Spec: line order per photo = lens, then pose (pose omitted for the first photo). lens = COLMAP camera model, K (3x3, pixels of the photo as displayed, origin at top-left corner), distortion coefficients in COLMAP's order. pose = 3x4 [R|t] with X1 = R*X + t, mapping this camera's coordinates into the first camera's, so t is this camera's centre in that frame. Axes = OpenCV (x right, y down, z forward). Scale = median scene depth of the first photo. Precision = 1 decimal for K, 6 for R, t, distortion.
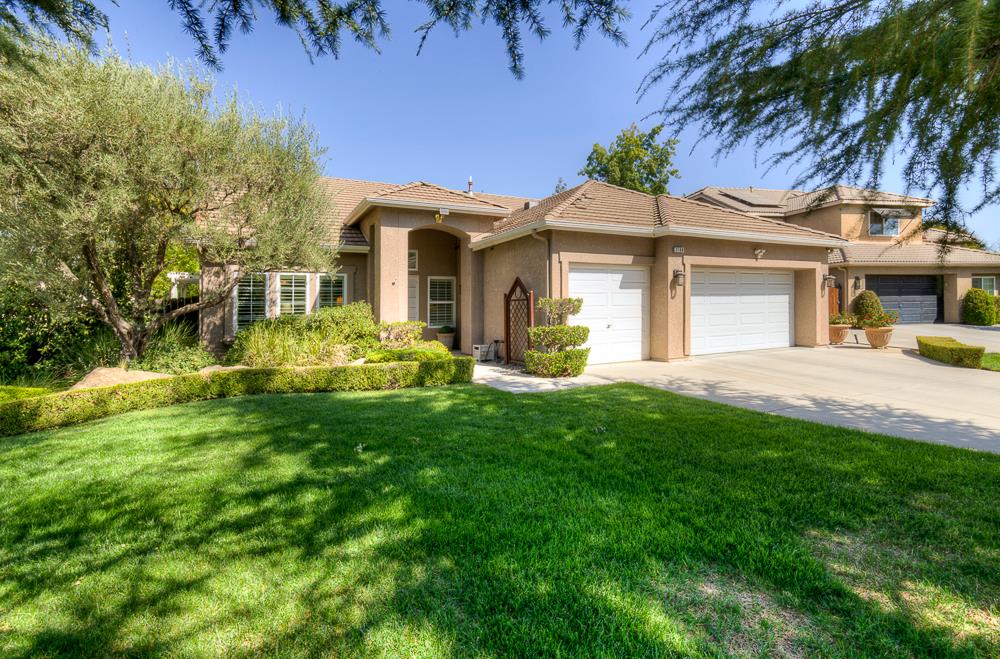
lens RADIAL K [[456.5, 0, 502.5], [0, 456.5, 313.4], [0, 0, 1]] dist [0.001771, 0.000336]
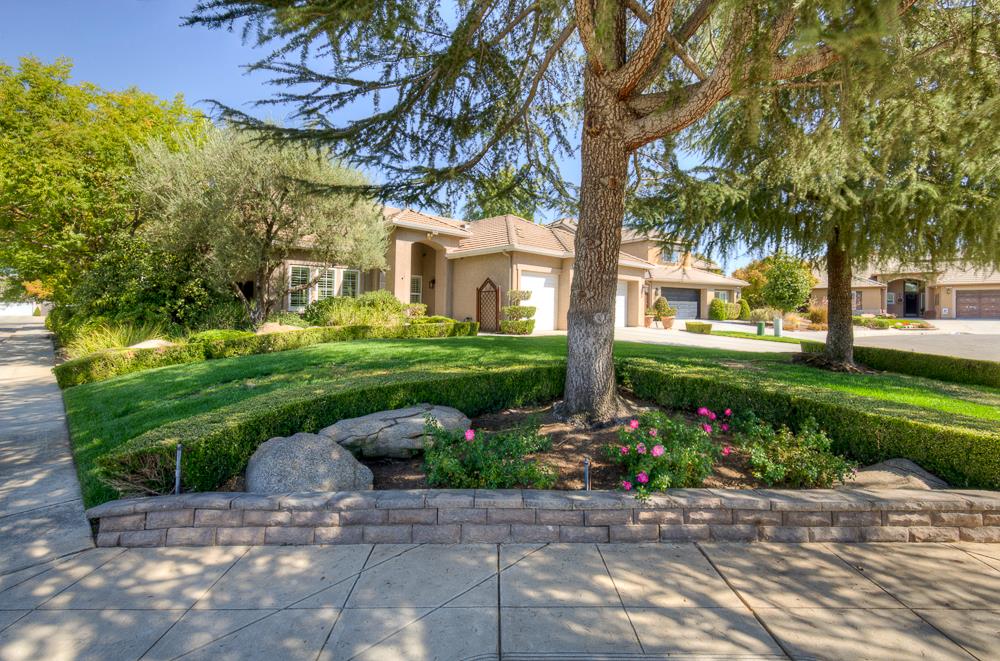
lens RADIAL K [[441.6, 0, 497.8], [0, 441.6, 326.6], [0, 0, 1]] dist [-0.000632, 0.000092]
pose [[0.947632, 0.009791, 0.319215, -0.385626], [-0.015559, 0.999758, 0.015522, 0.063238], [-0.318986, -0.019675, 0.947555, -0.457769]]
